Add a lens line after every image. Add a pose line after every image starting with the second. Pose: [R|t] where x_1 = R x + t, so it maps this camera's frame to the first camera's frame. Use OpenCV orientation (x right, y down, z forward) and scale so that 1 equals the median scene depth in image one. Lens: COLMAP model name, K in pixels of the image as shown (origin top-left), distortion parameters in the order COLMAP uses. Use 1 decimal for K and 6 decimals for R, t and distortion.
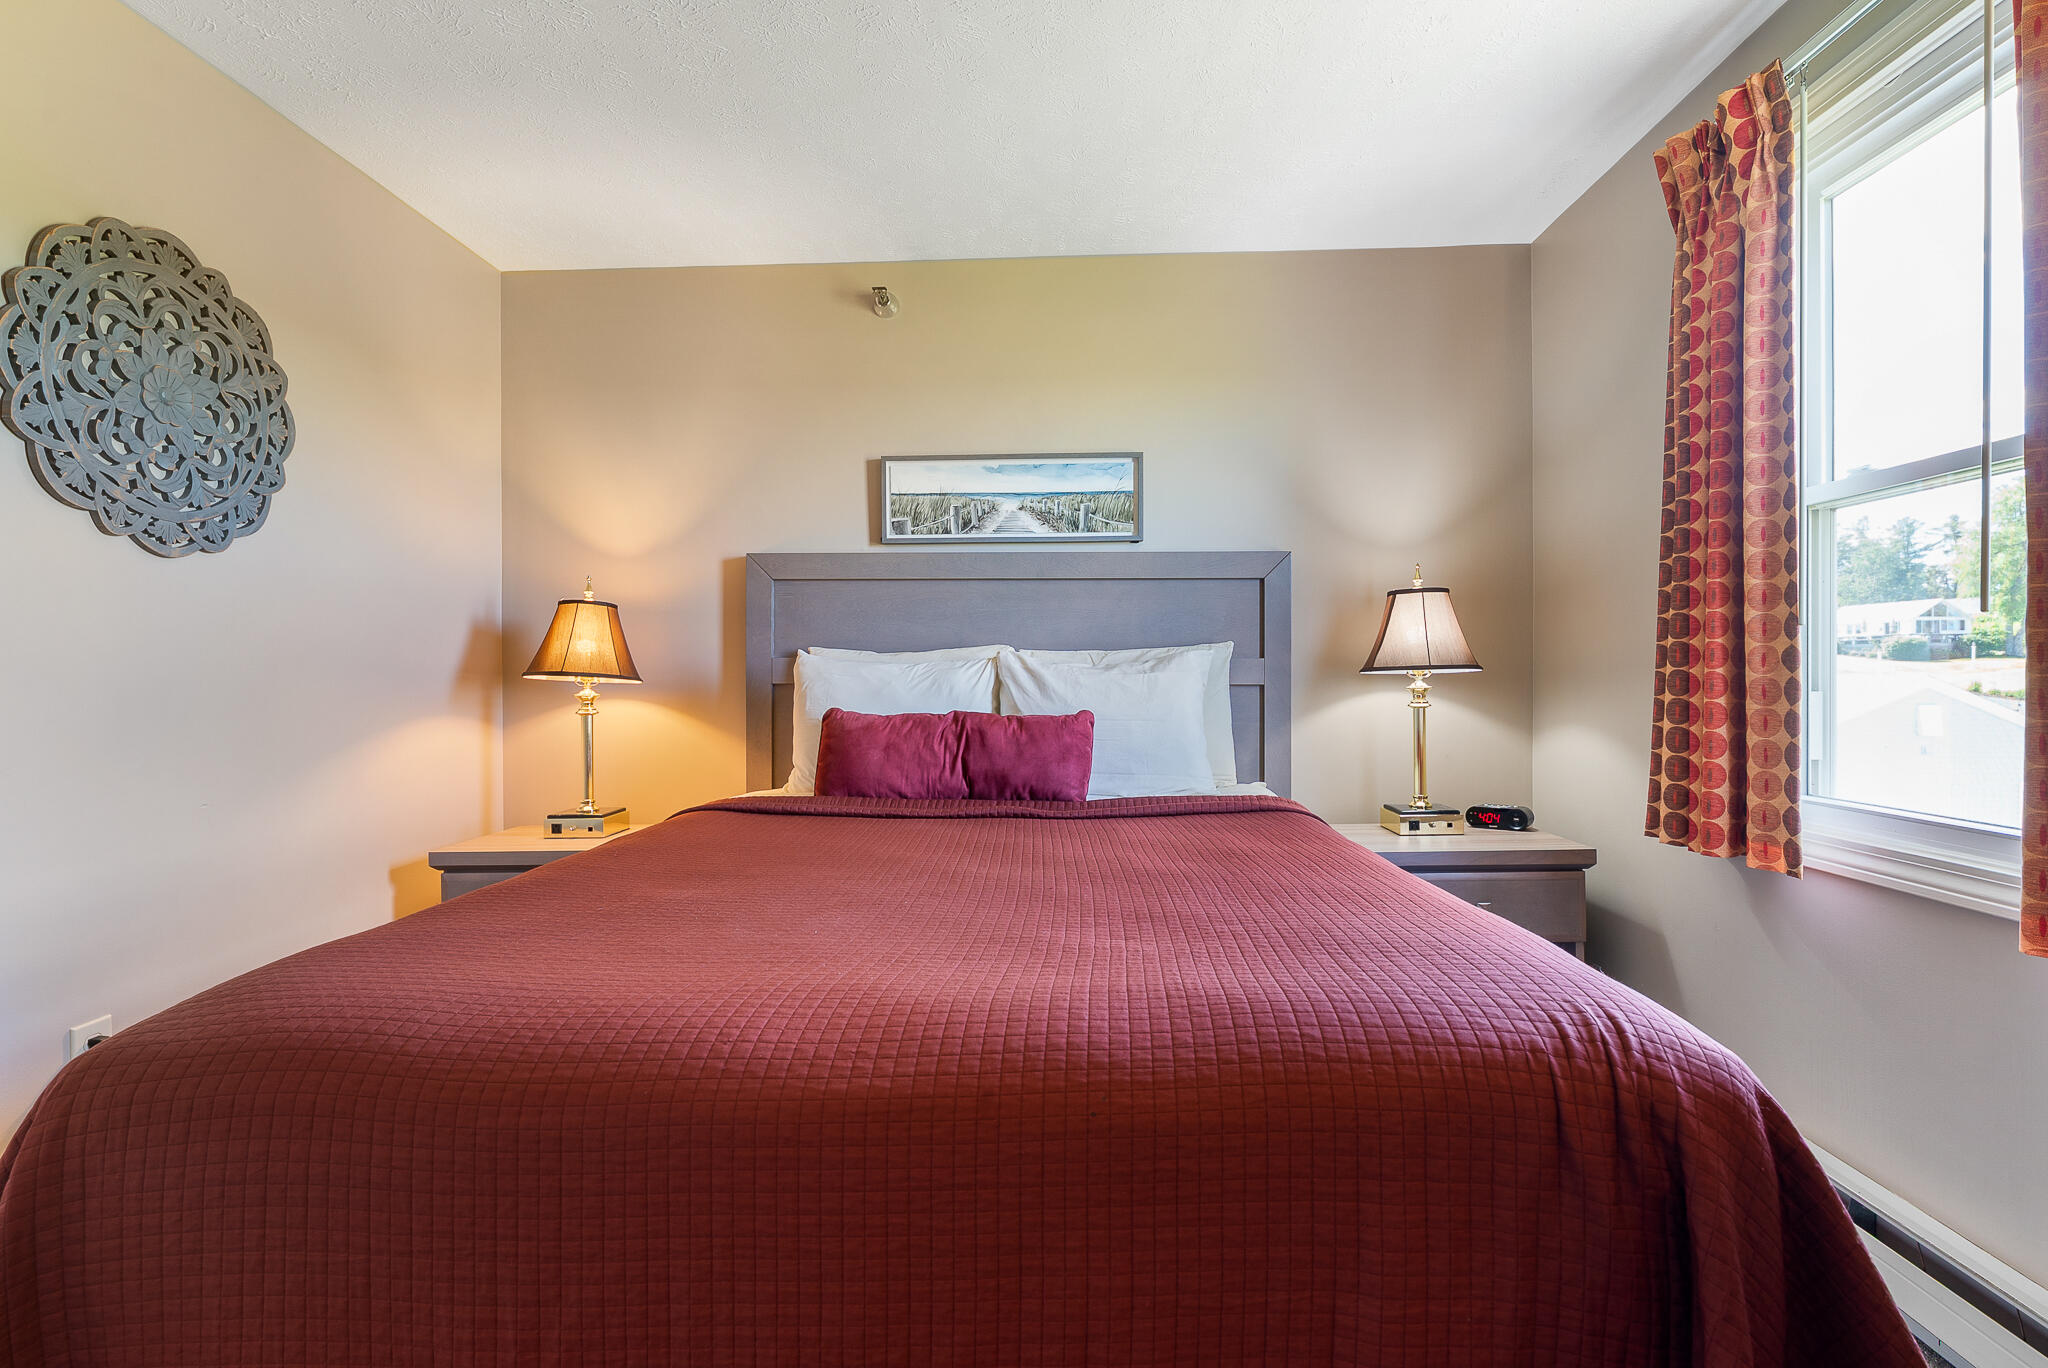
lens RADIAL K [[989.0, 0, 1027.6], [0, 989.0, 678.6], [0, 0, 1]] dist [-0.003590, -0.000544]
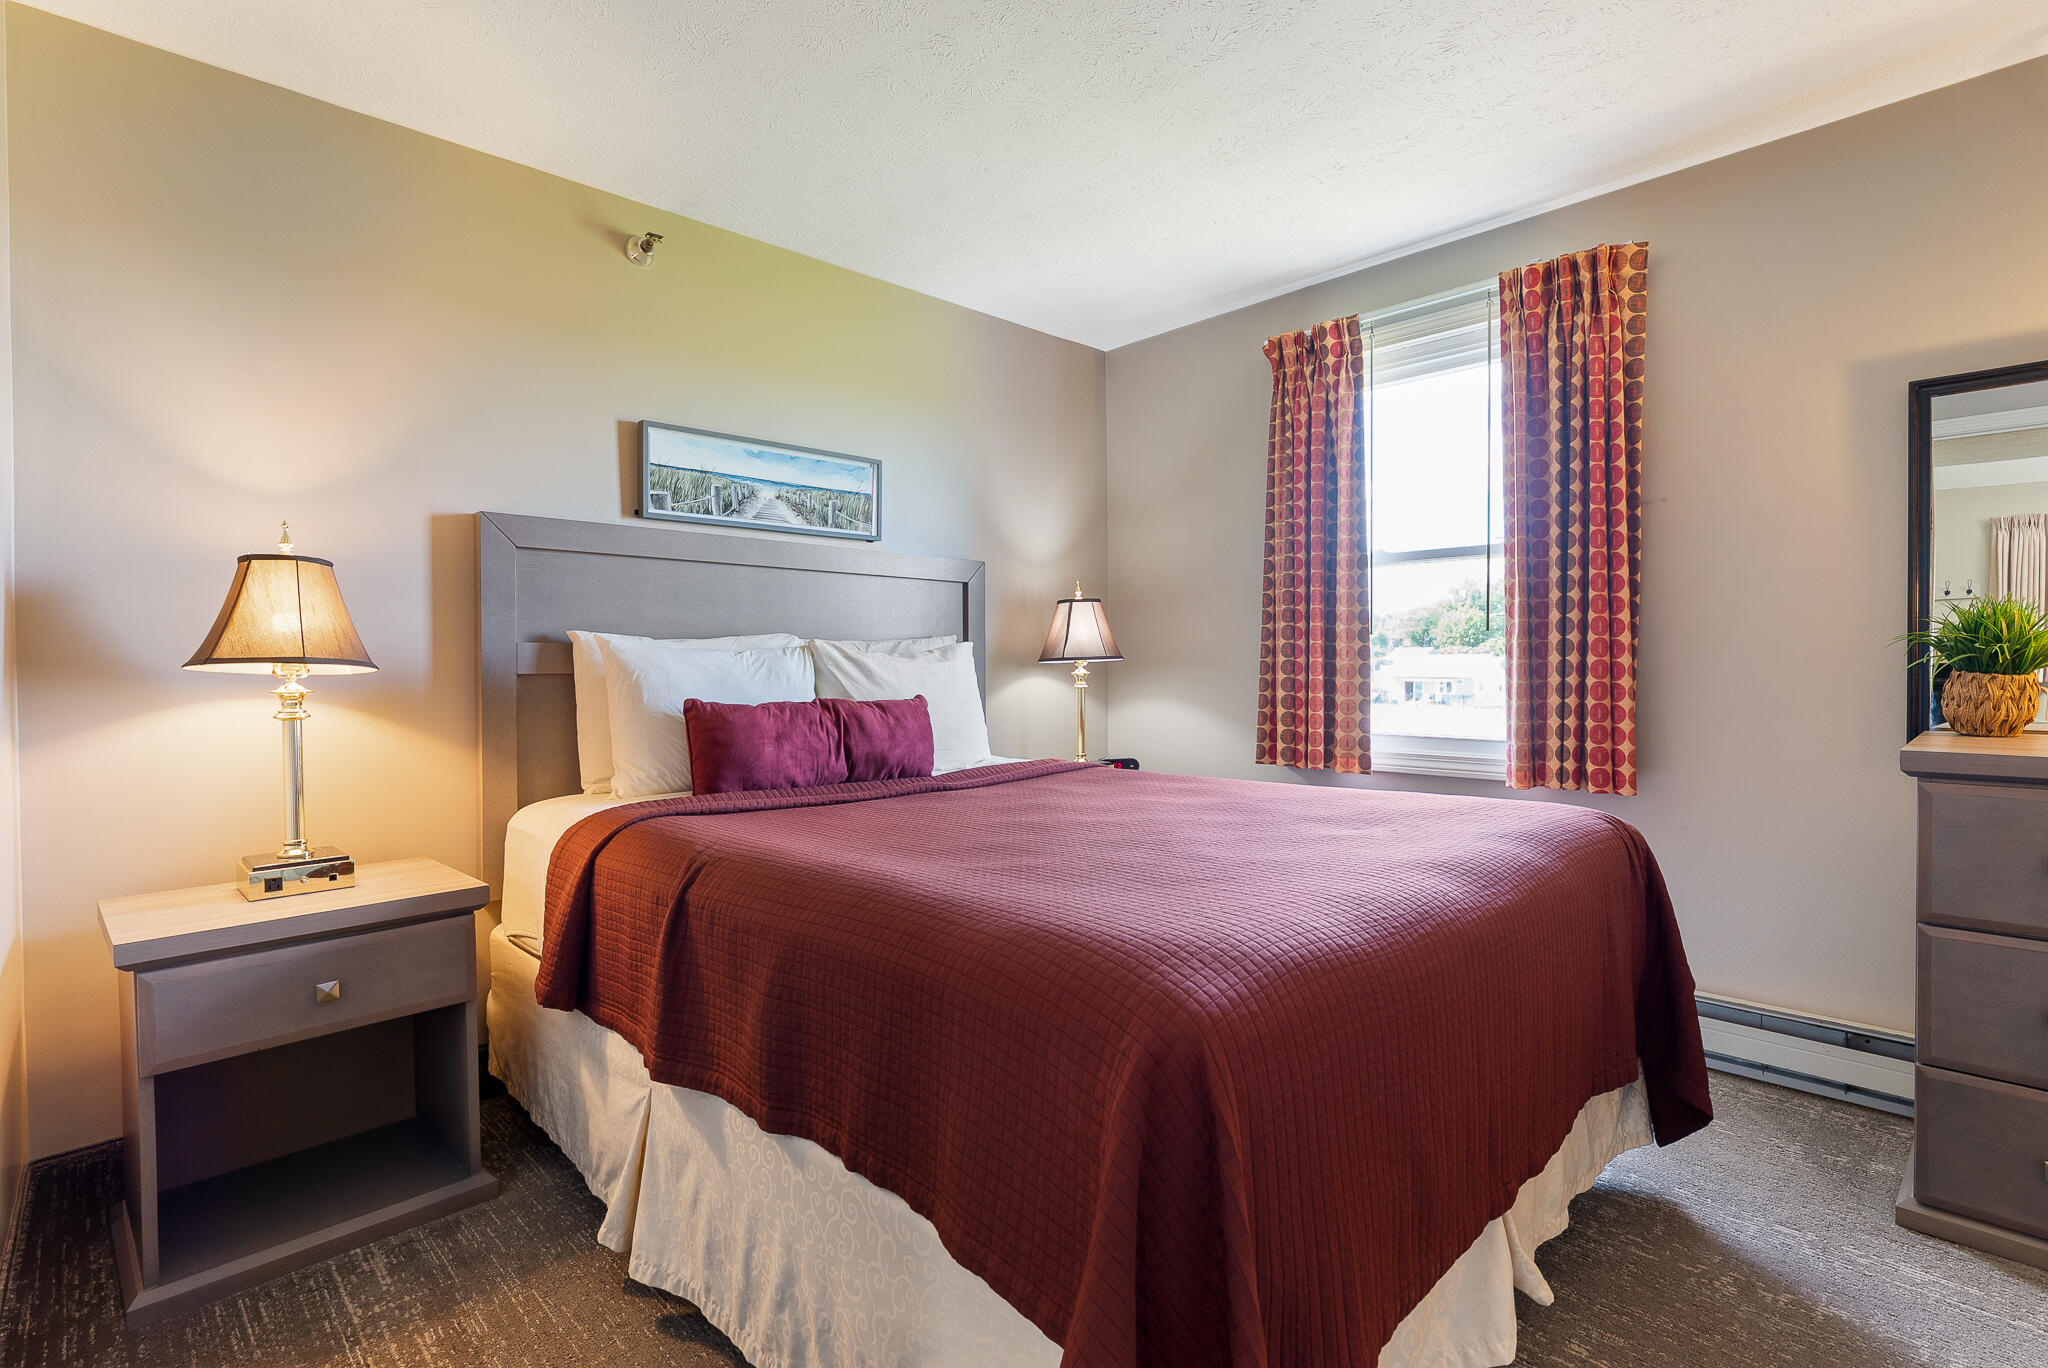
lens RADIAL K [[989.0, 0, 1033.9], [0, 989.0, 676.5], [0, 0, 1]] dist [-0.003590, -0.000544]
pose [[0.683524, -0.008275, 0.729881, -0.593954], [0.006118, 0.999966, 0.005609, 0.005516], [-0.729903, 0.000632, 0.683551, 0.133316]]
